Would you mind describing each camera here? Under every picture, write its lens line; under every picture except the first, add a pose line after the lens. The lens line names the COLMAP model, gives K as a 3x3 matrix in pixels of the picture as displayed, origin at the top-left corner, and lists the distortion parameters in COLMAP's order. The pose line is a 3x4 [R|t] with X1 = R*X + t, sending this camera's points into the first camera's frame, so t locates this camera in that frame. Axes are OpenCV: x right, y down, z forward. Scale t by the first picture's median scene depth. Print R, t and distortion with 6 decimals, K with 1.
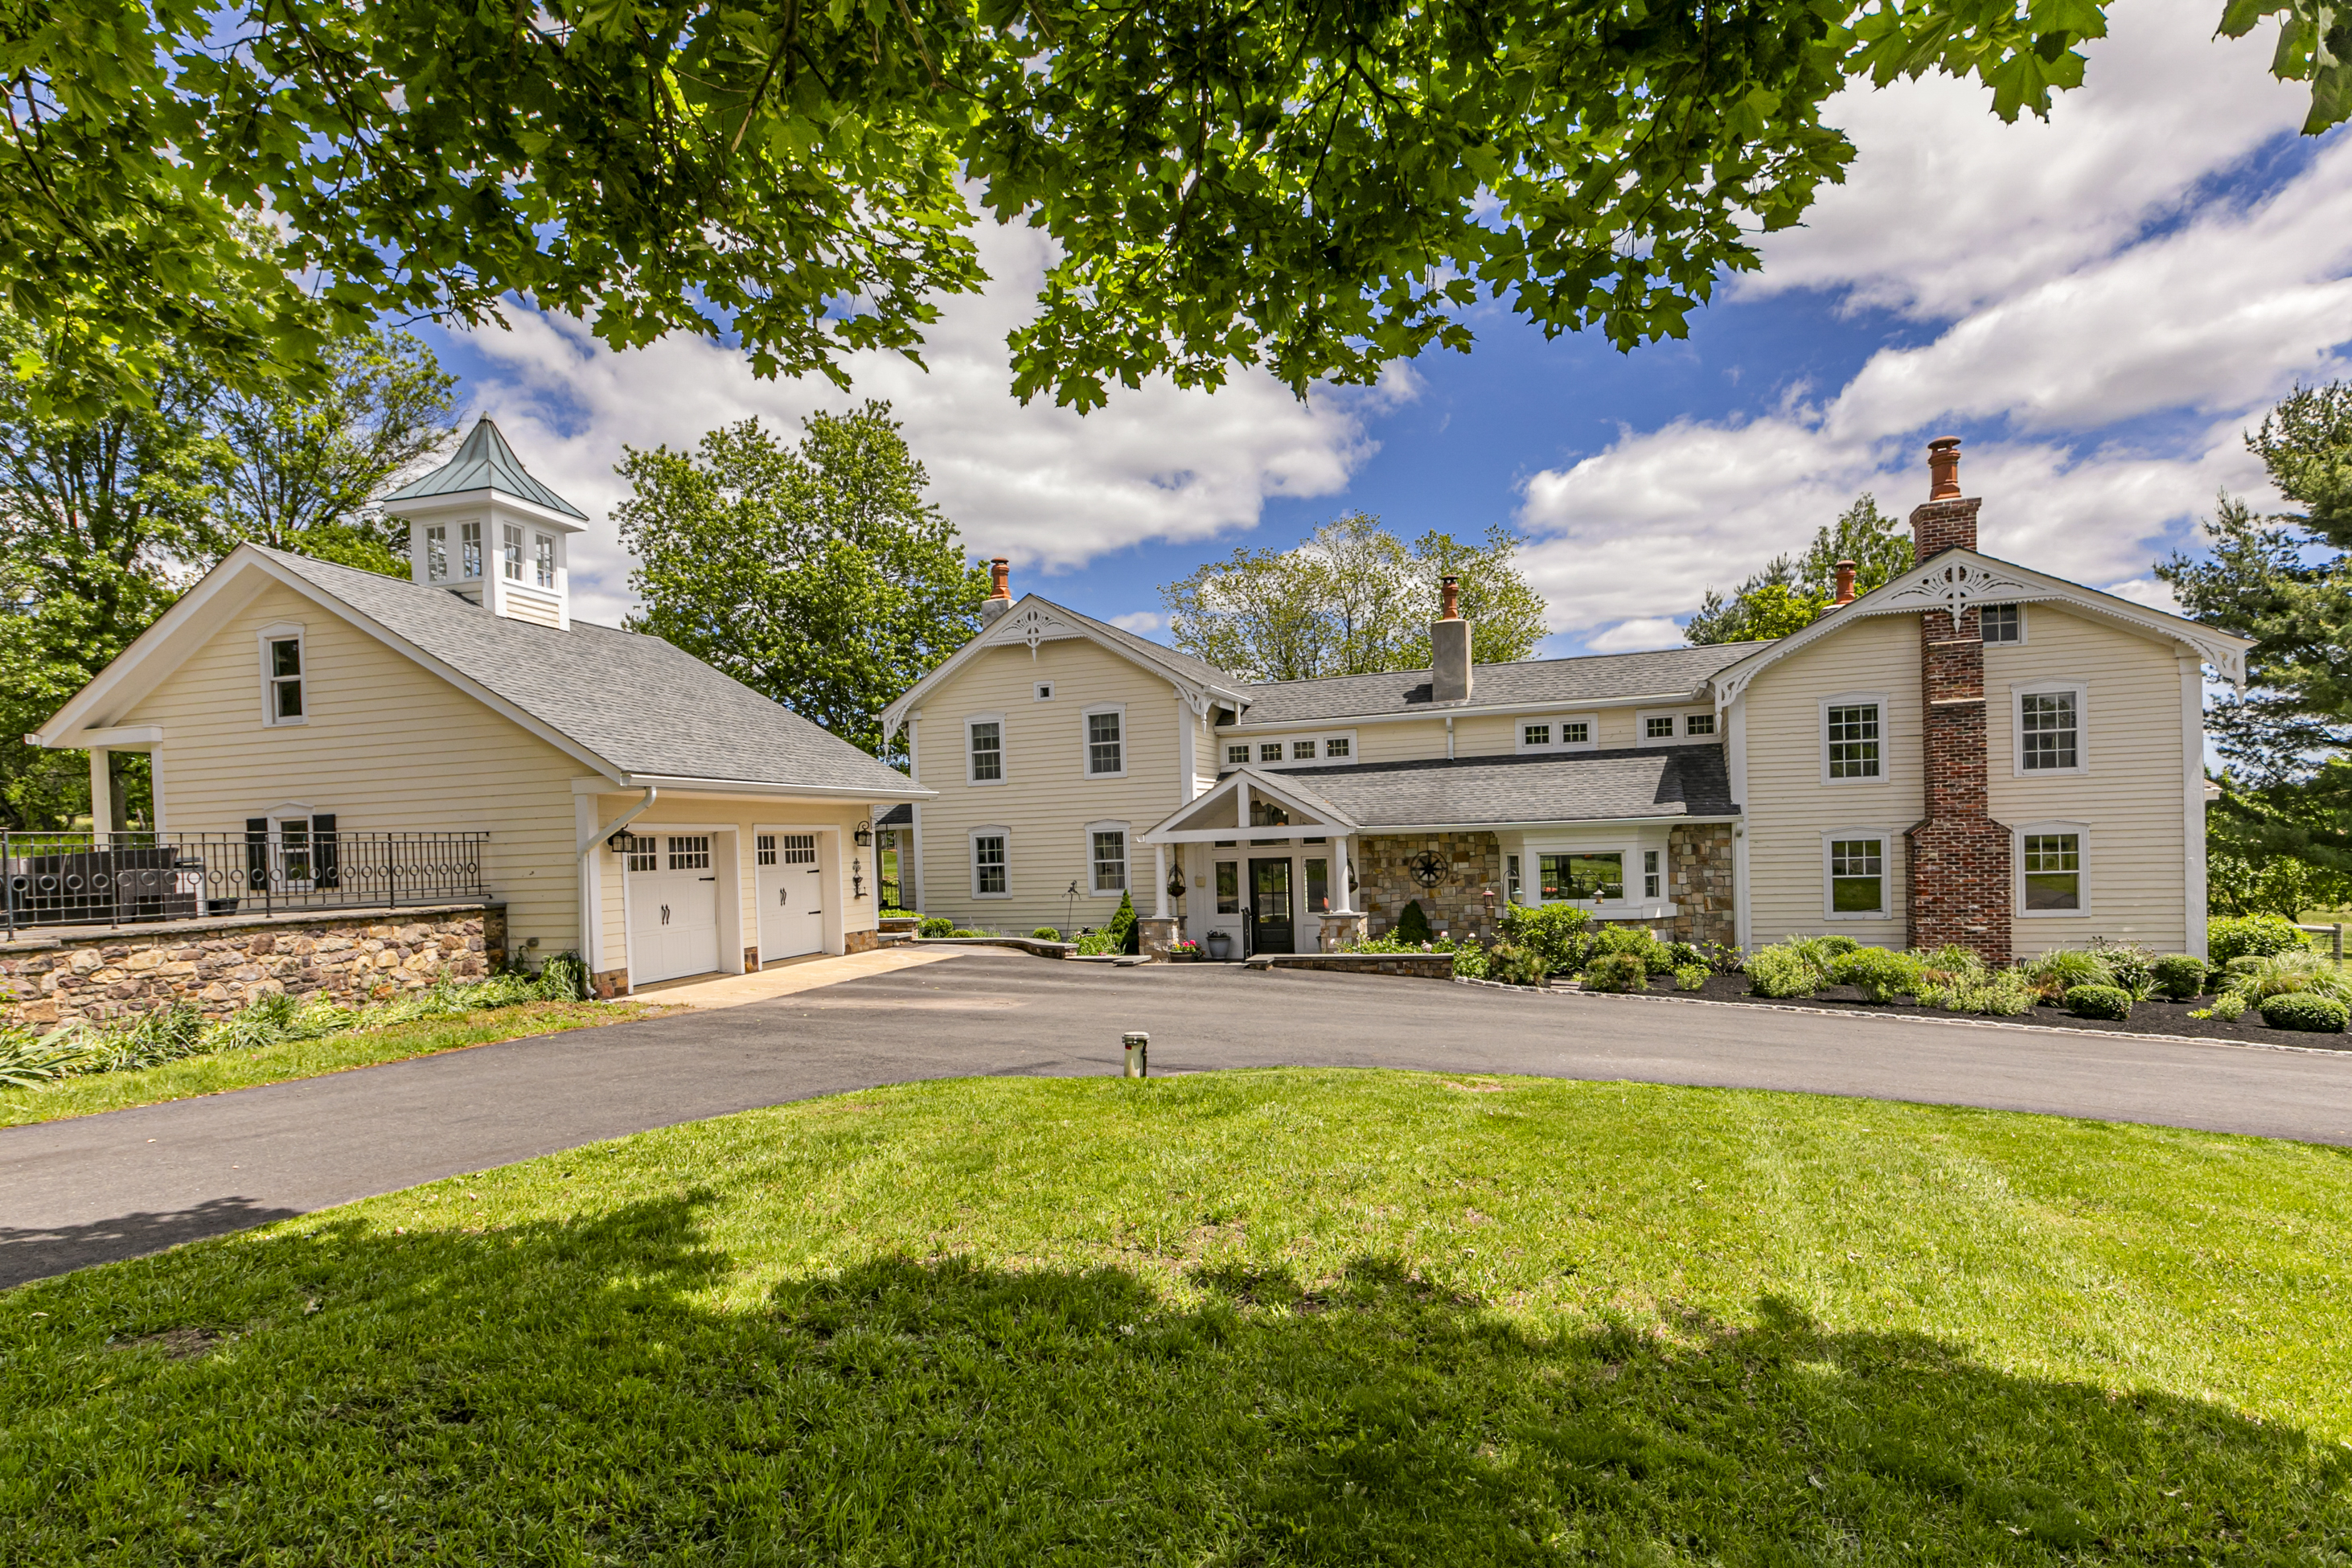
lens RADIAL K [[1233.4, 0, 1165.6], [0, 1233.4, 857.7], [0, 0, 1]] dist [0.000485, -0.000586]
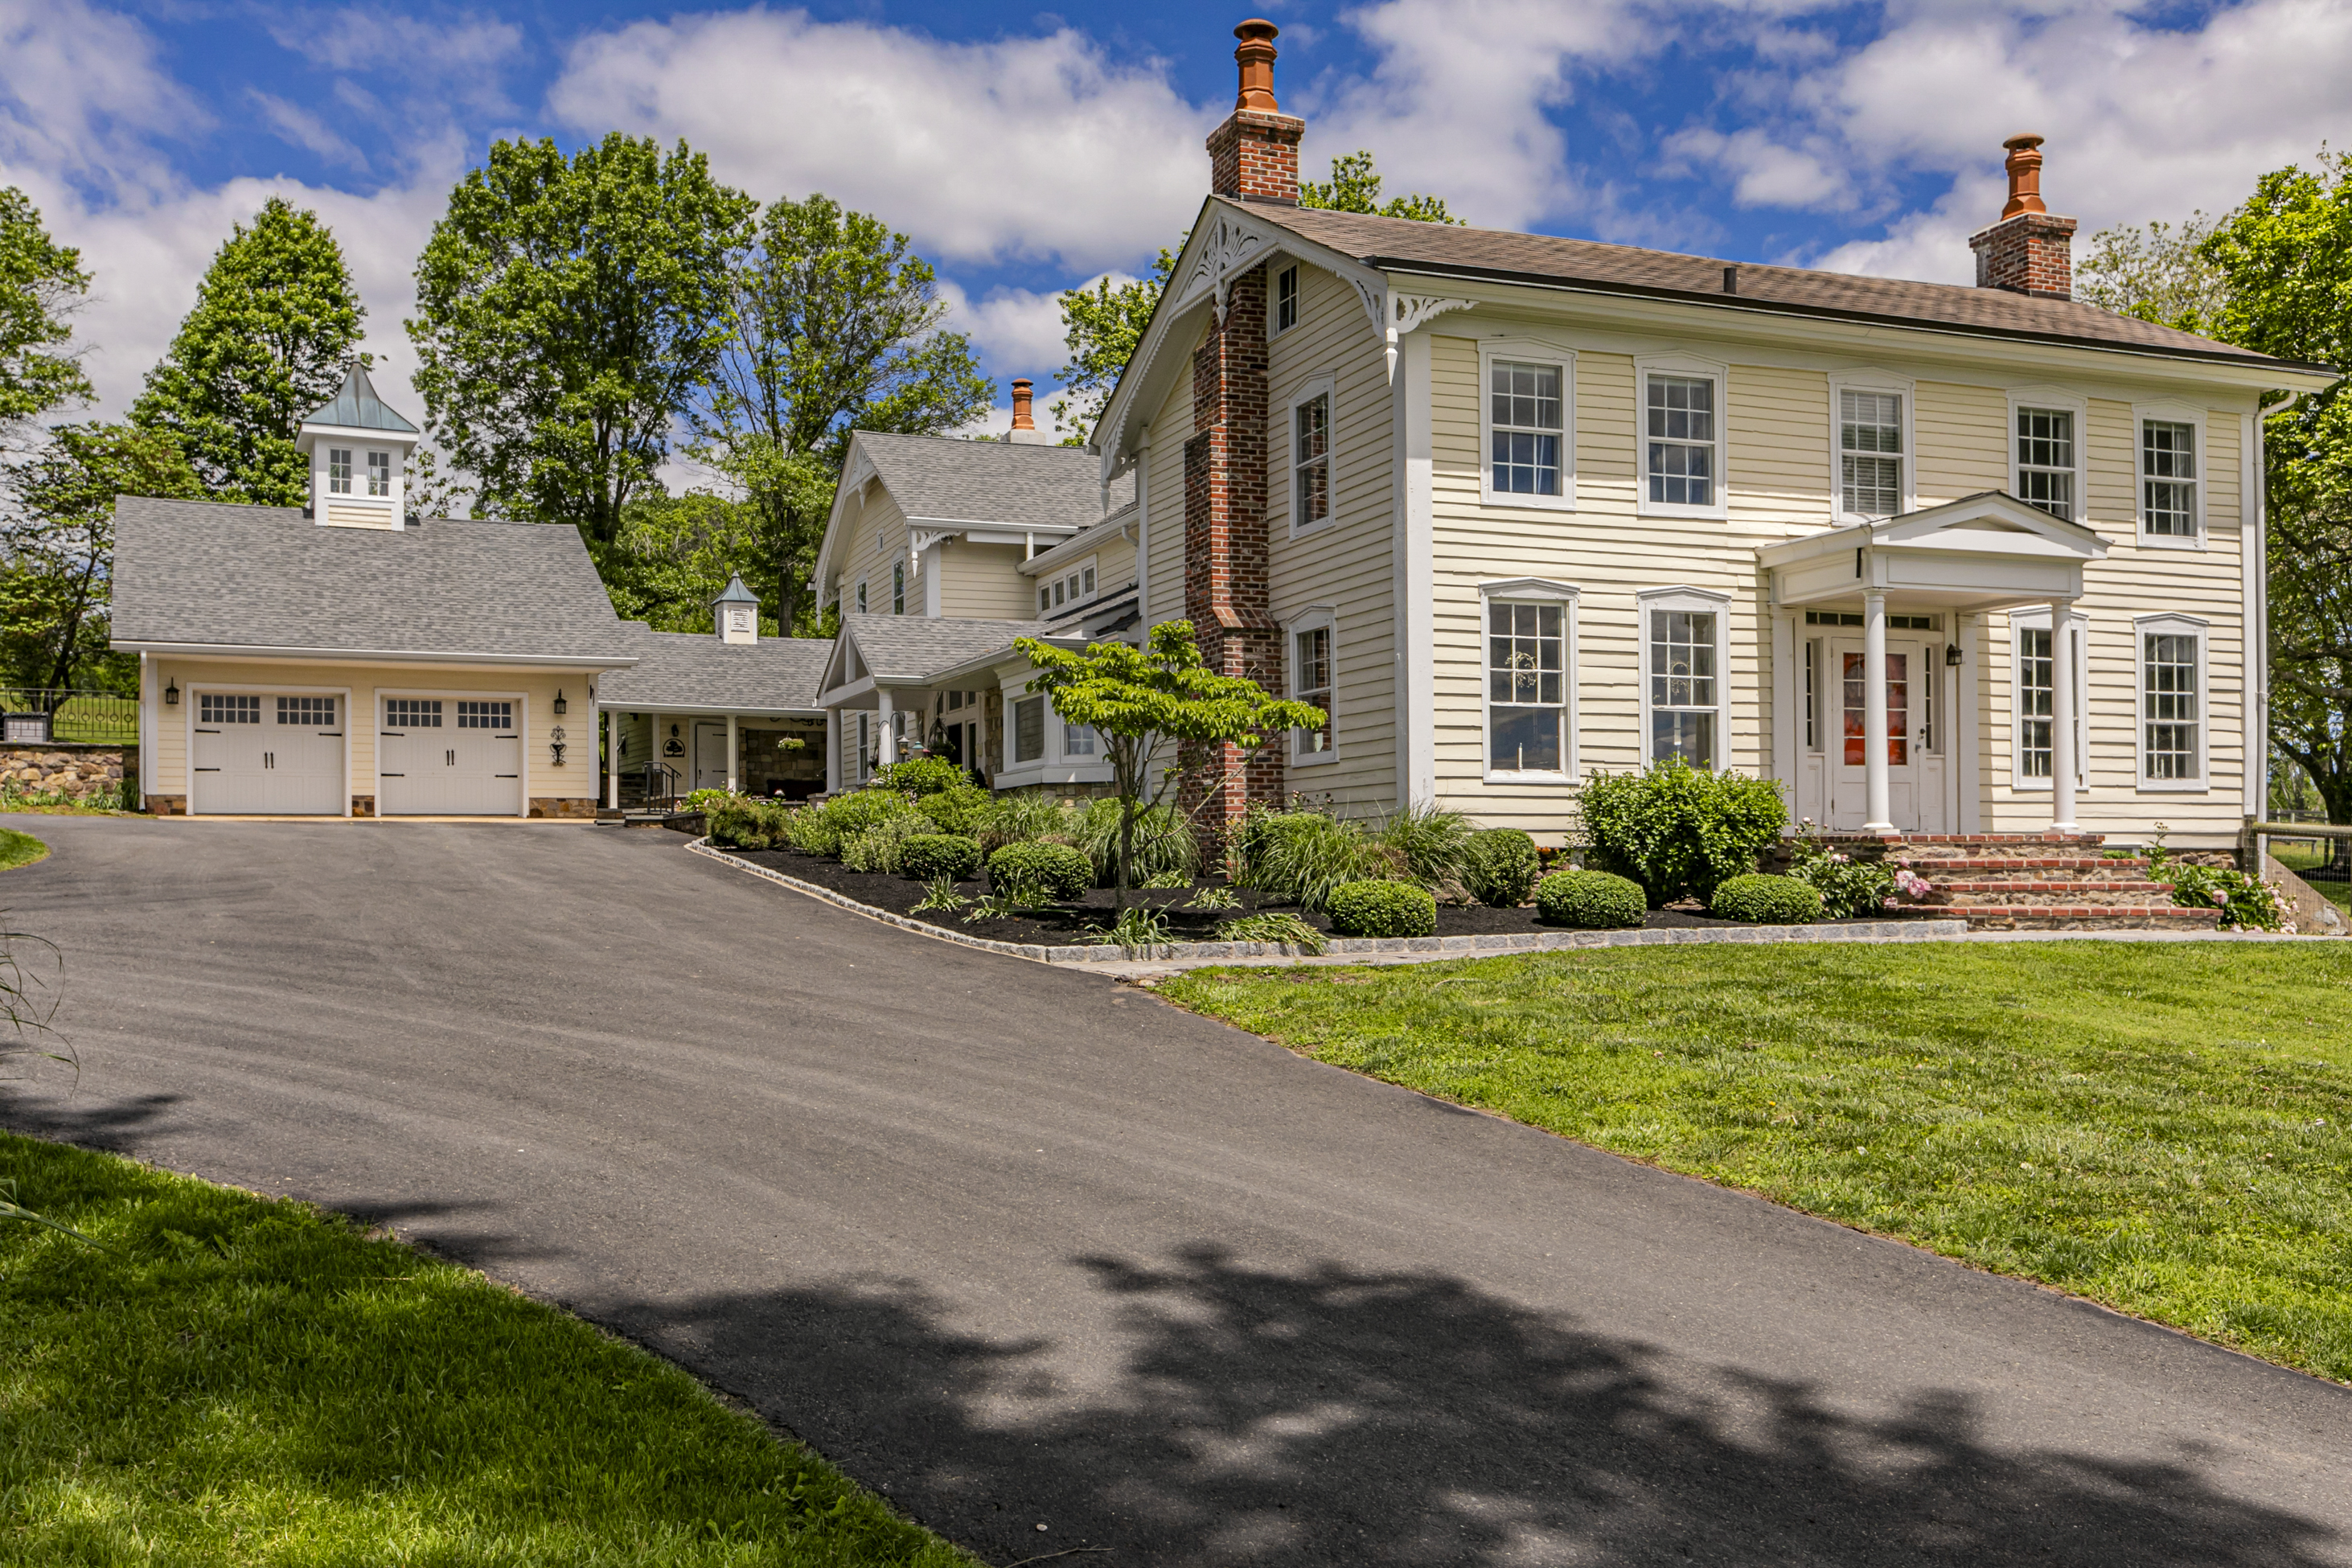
lens RADIAL K [[2009.6, 0, 1136.9], [0, 2009.6, 862.6], [0, 0, 1]] dist [-0.014187, 0.010512]
pose [[0.668484, 0.026096, -0.743268, 1.403408], [-0.023361, 0.999628, 0.014086, 0.084813], [0.743359, 0.007947, 0.668845, 0.266873]]
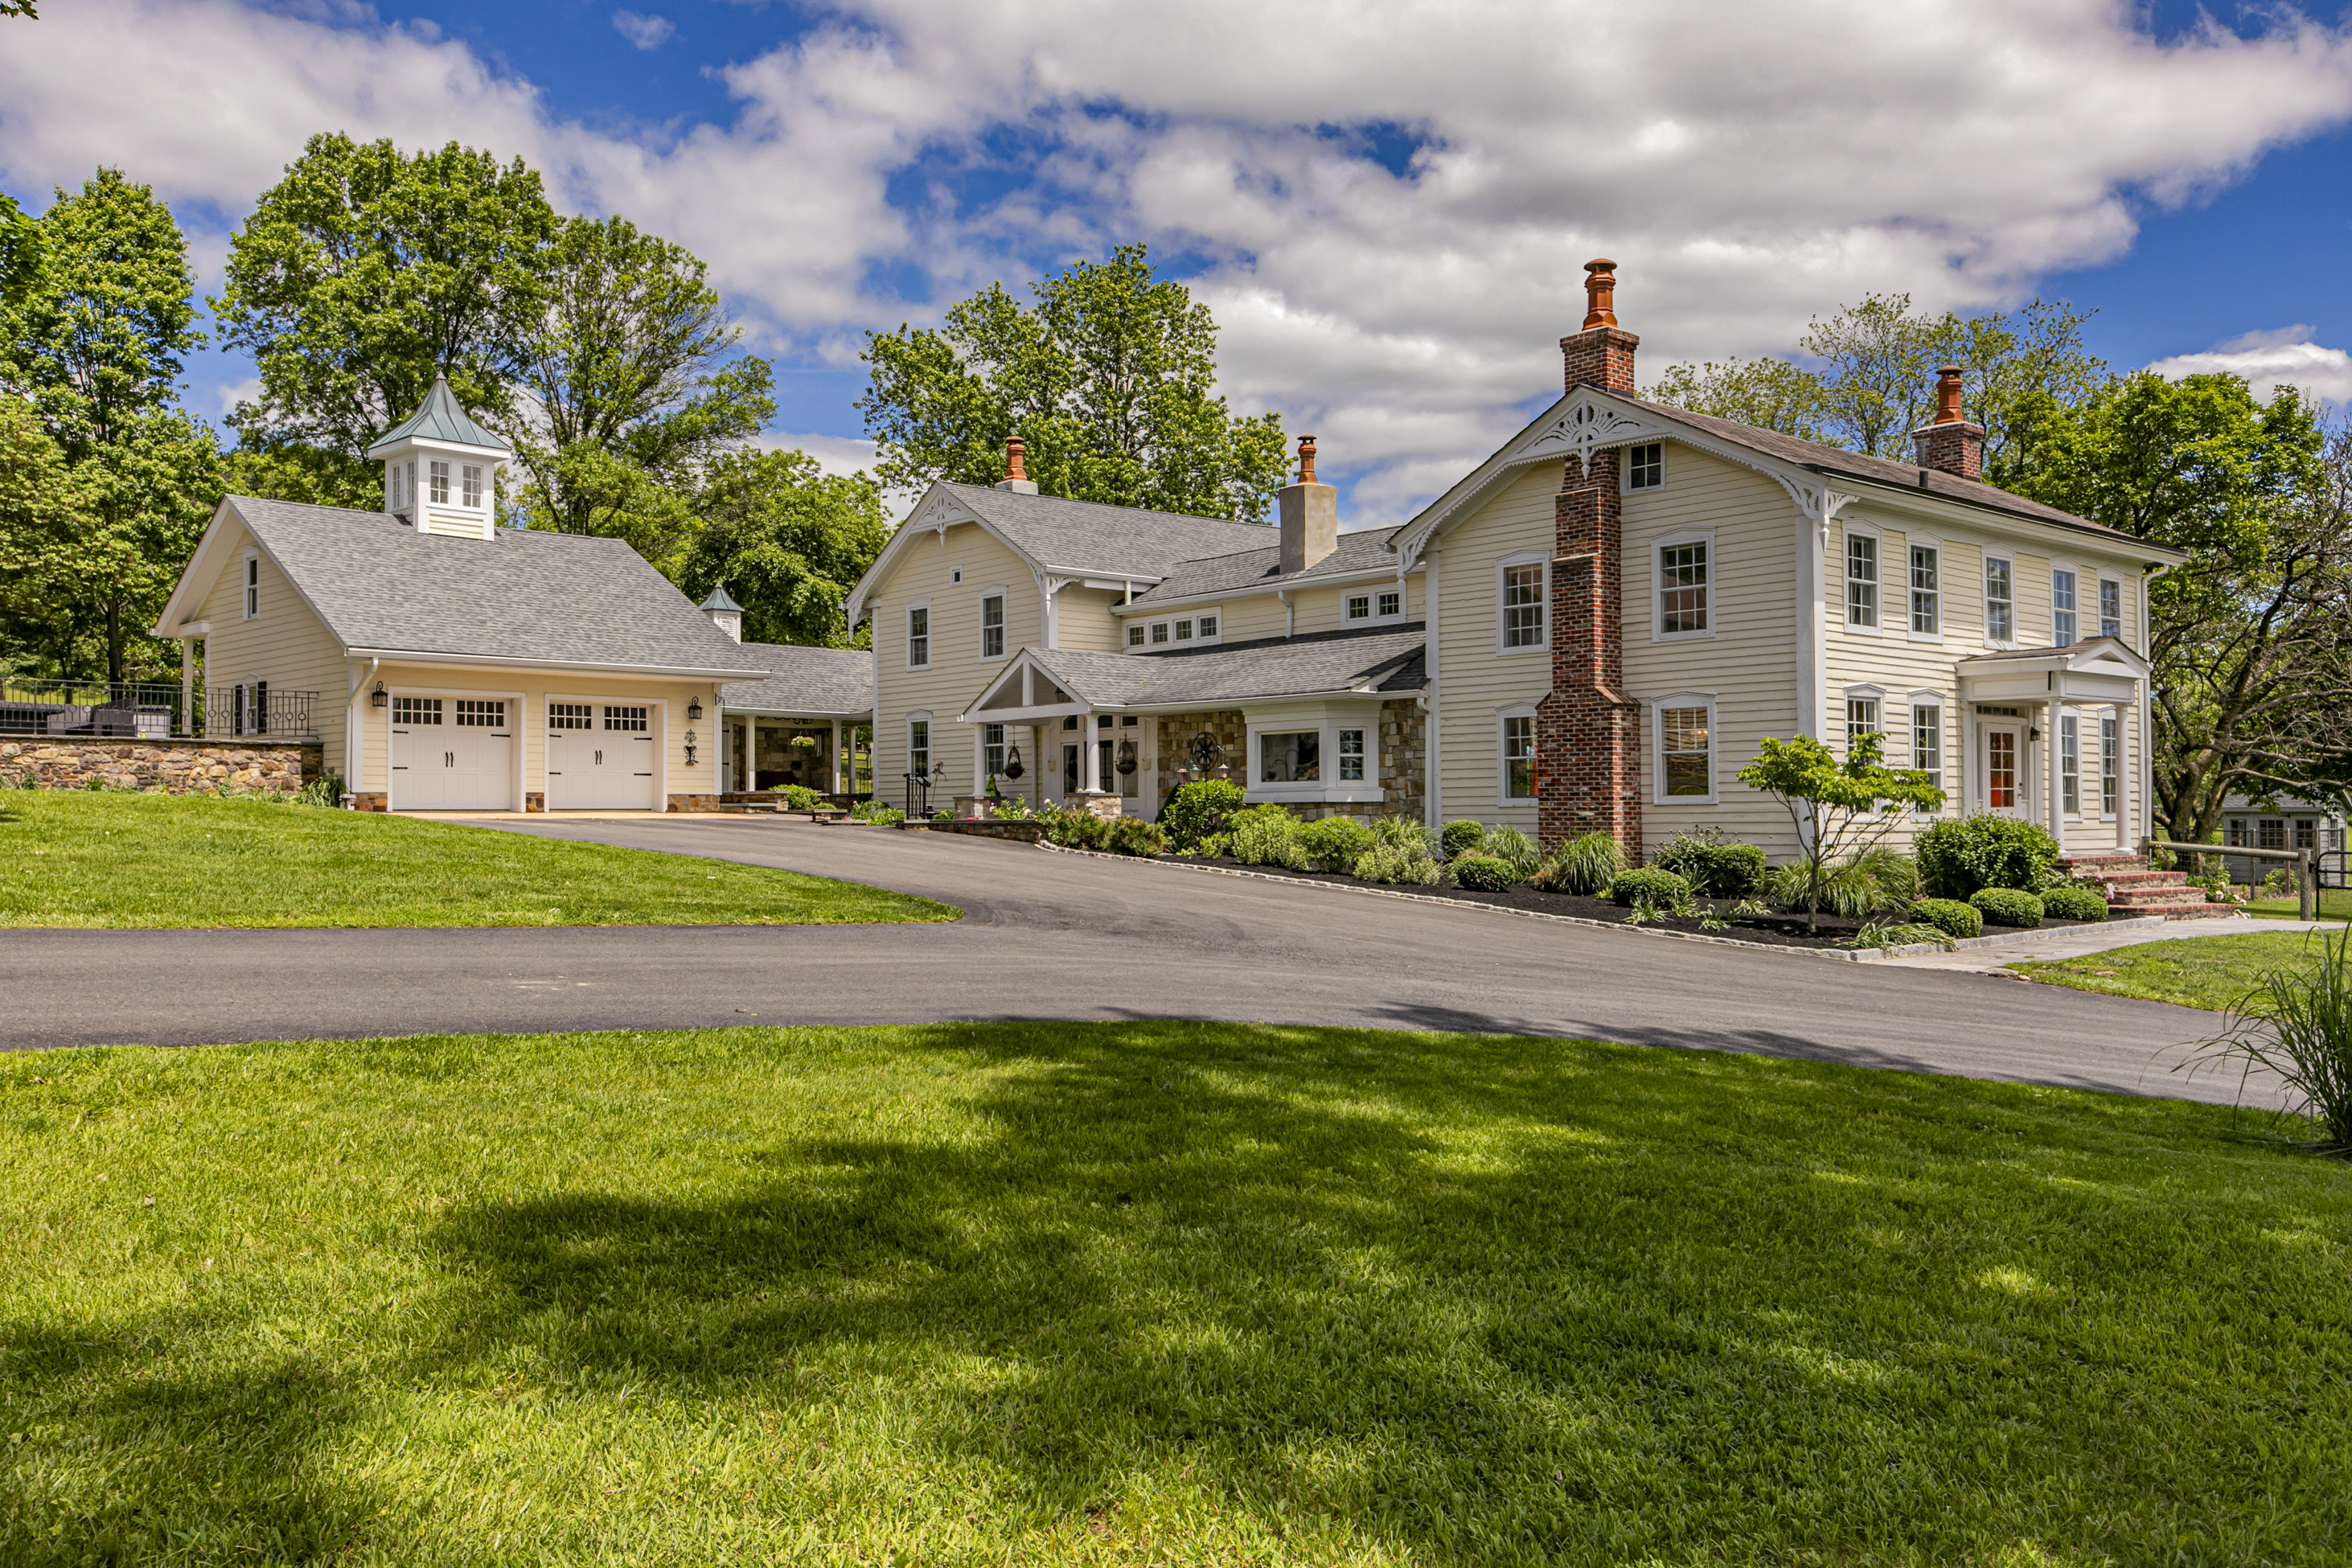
lens RADIAL K [[1828.2, 0, 1179.9], [0, 1828.2, 781.5], [0, 0, 1]] dist [0.004864, -0.014263]
pose [[0.882461, 0.021649, -0.469888, 1.007319], [-0.031537, 0.999416, -0.013182, 0.060318], [0.469328, 0.026452, 0.882628, -0.289911]]
